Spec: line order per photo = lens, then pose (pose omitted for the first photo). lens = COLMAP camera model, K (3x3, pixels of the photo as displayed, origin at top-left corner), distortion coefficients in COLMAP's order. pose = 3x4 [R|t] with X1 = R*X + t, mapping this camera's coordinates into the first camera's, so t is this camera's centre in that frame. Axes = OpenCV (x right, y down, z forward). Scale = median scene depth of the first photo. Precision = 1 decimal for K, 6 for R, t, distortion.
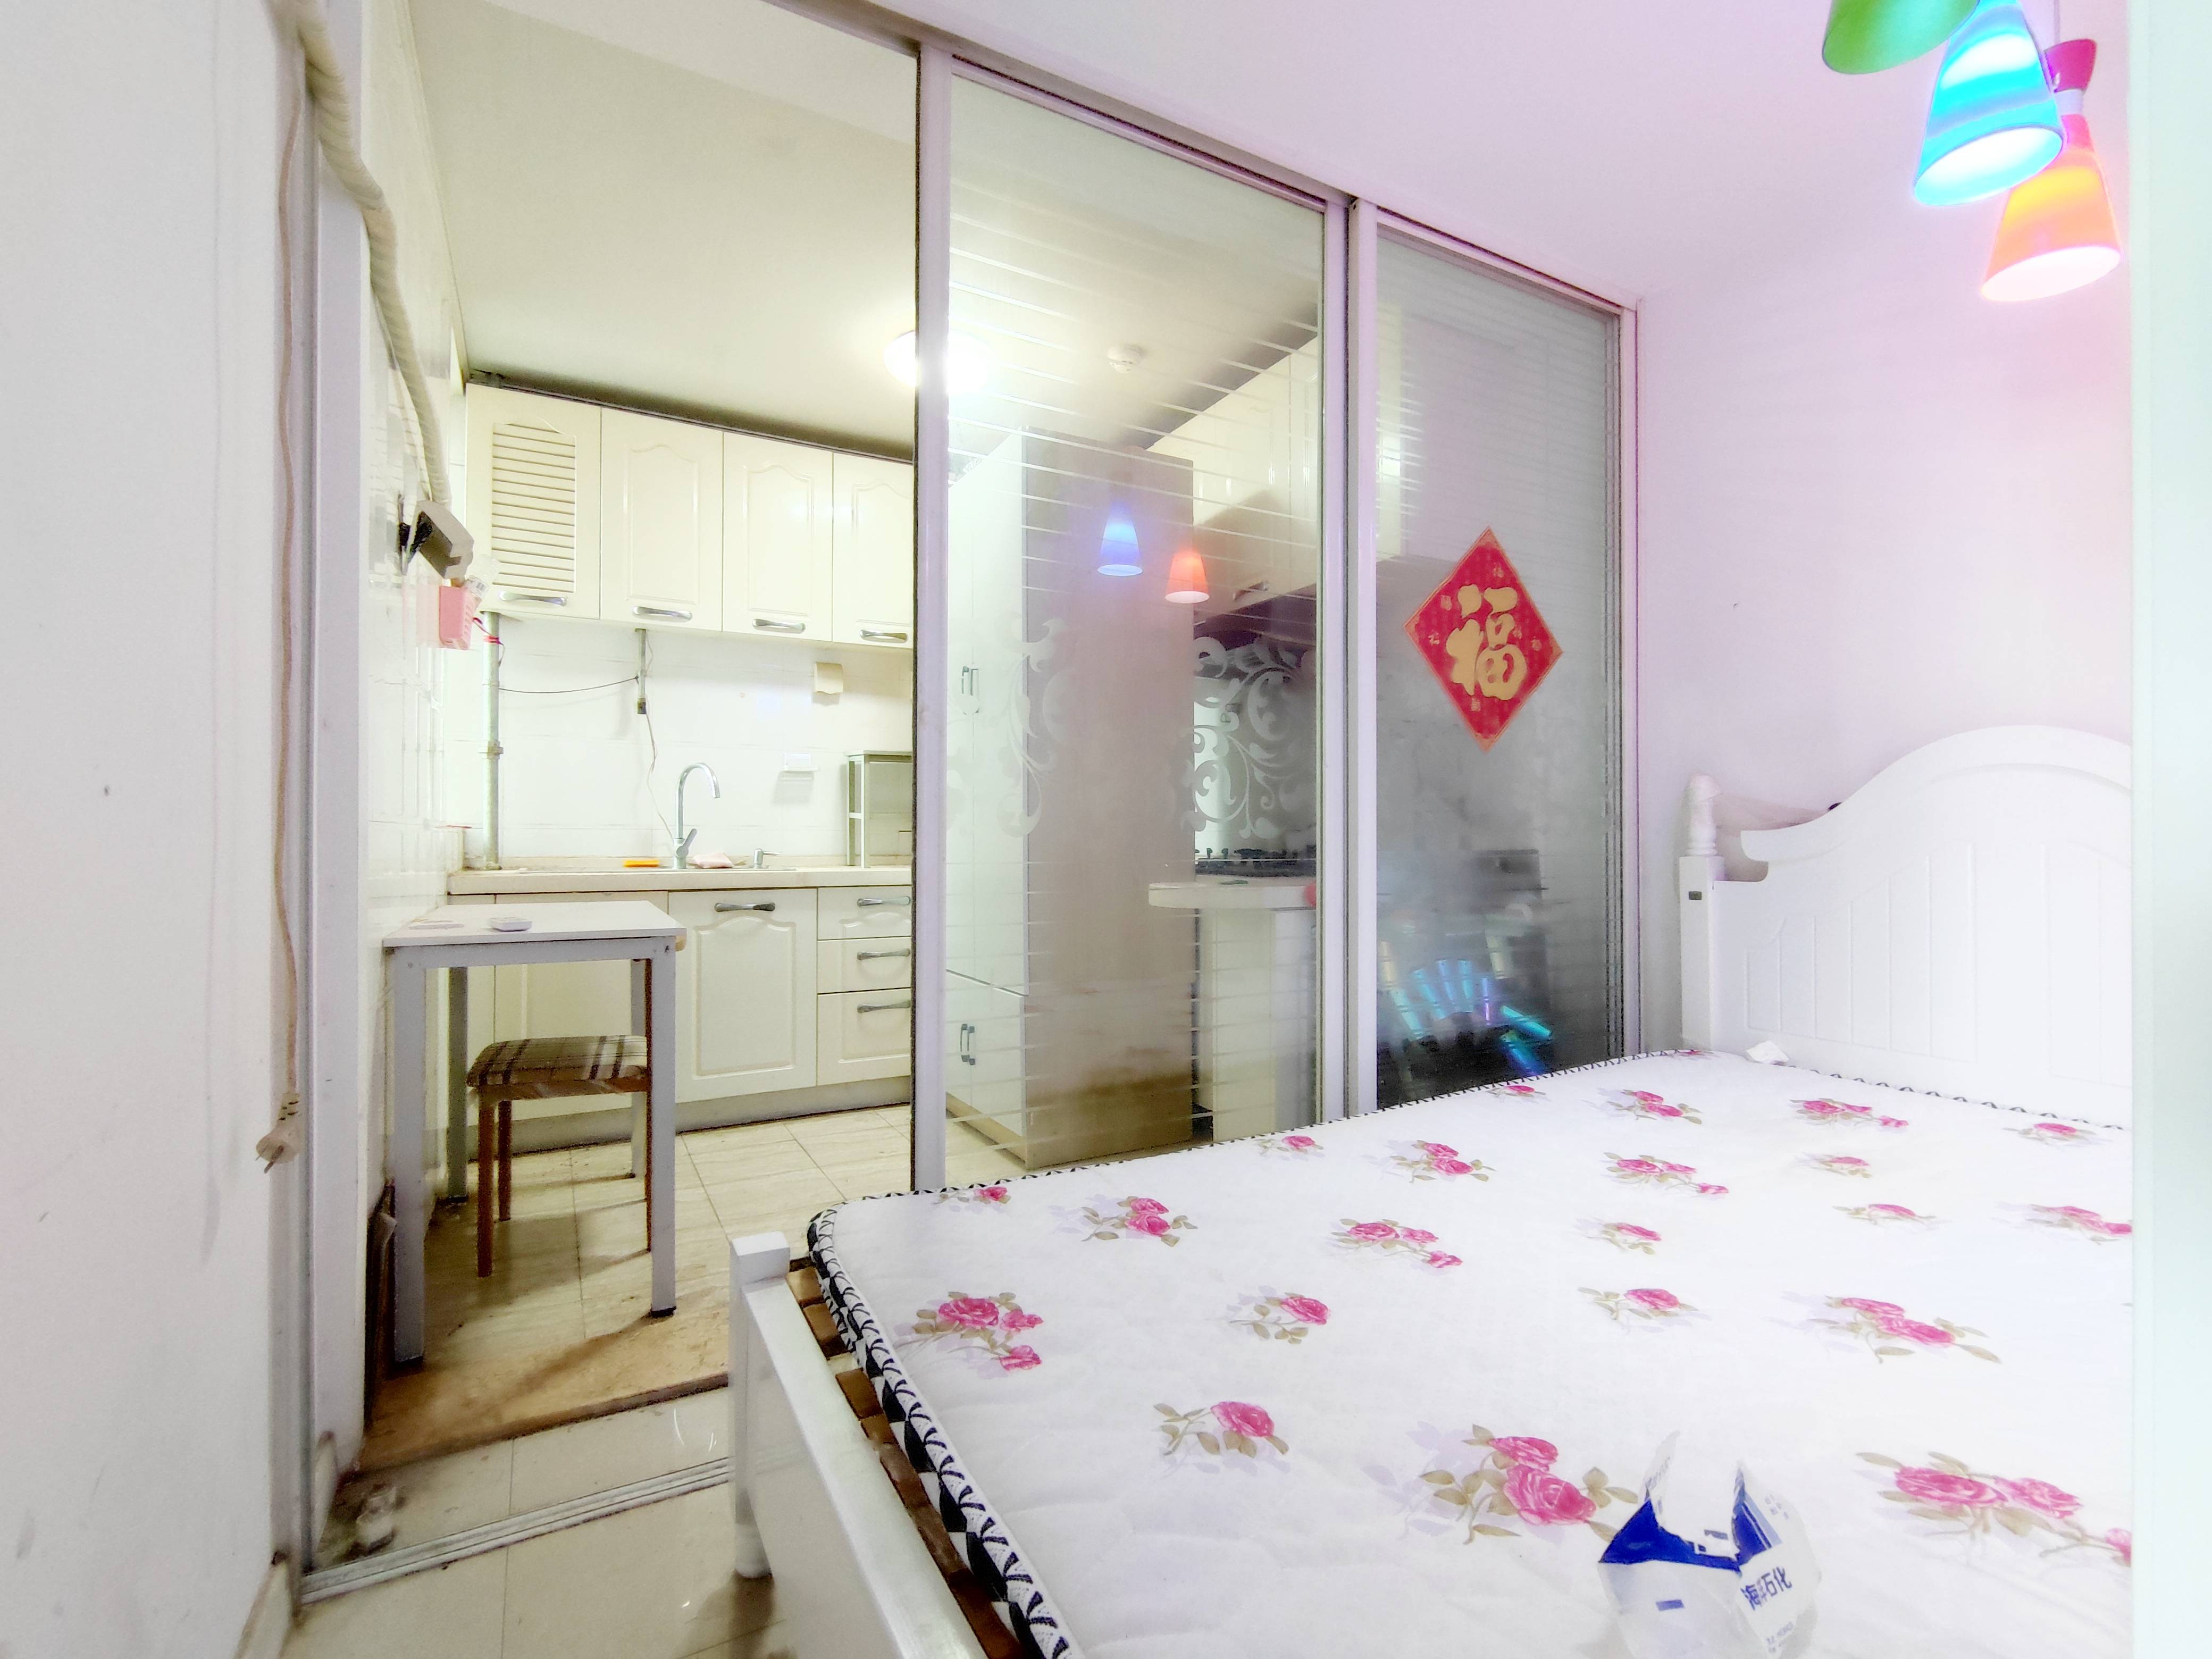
lens RADIAL K [[1014.0, 0, 1114.2], [0, 1014.0, 829.1], [0, 0, 1]] dist [0.002860, 0.000030]
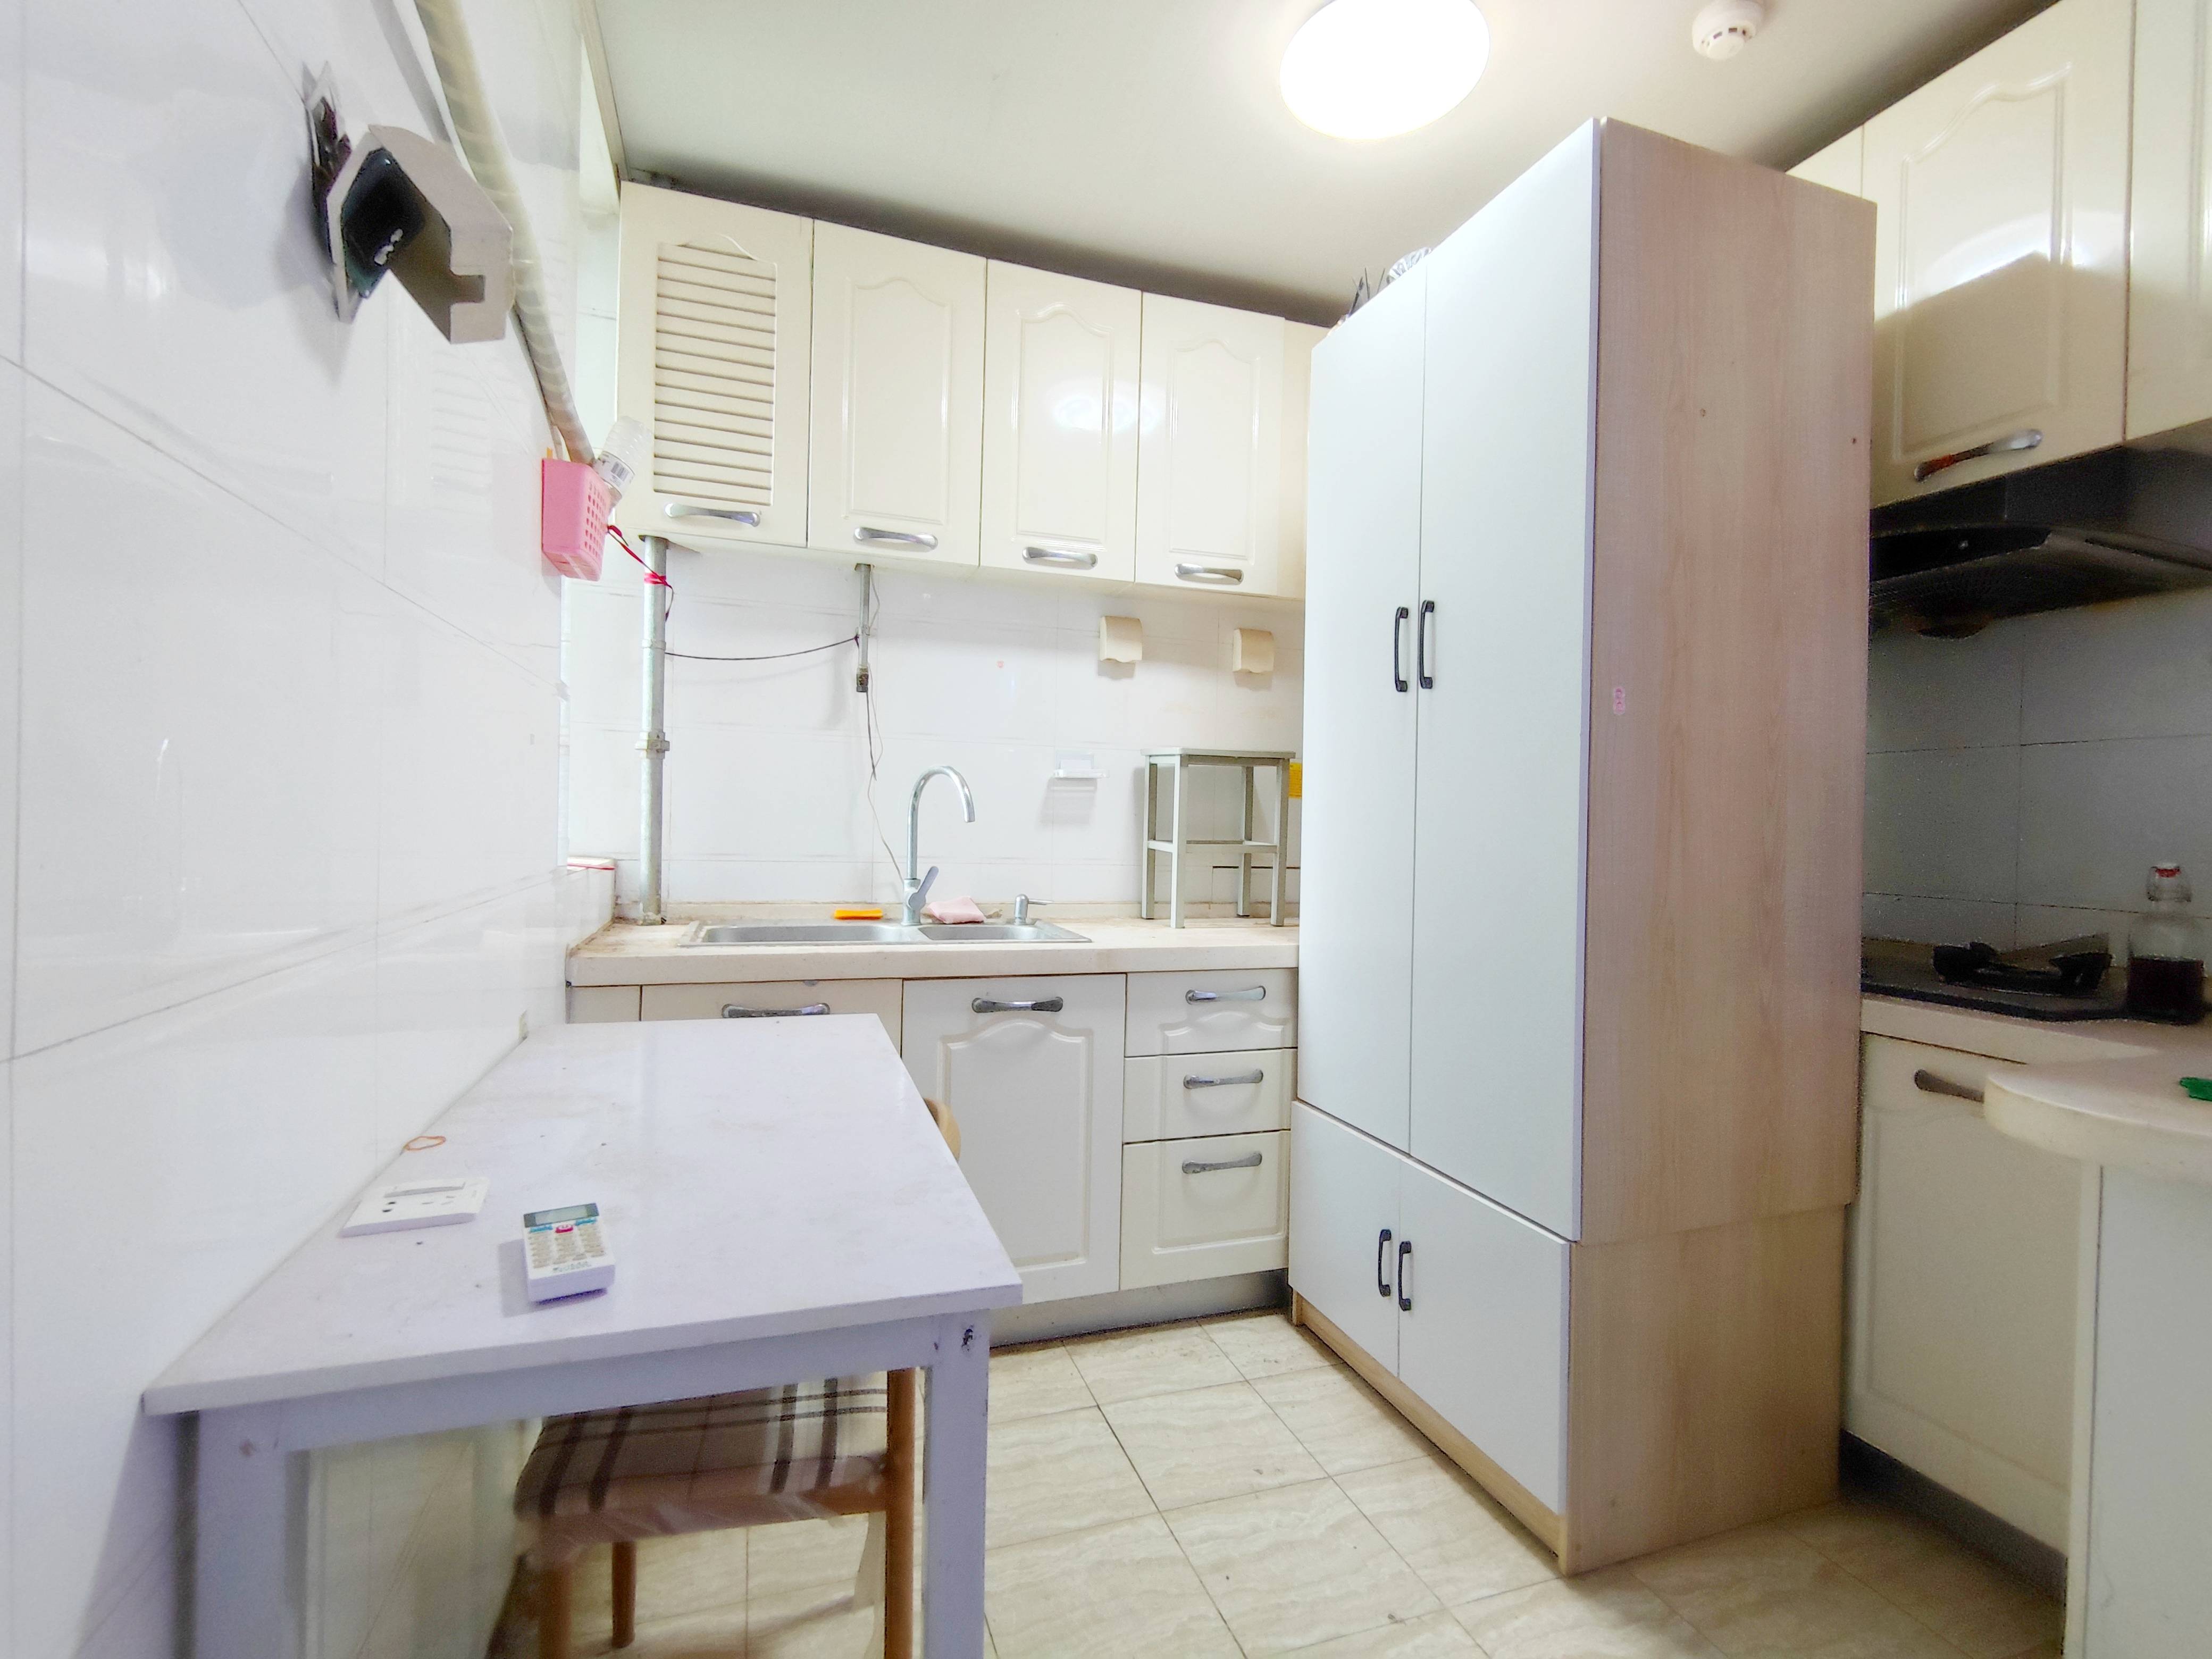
lens RADIAL K [[1014.0, 0, 1103.8], [0, 1014.0, 832.4], [0, 0, 1]] dist [0.002860, 0.000030]
pose [[0.983637, 0.024402, -0.178502, -0.197452], [-0.021272, 0.999585, 0.019430, -0.039295], [0.178902, -0.015315, 0.983748, 0.389303]]
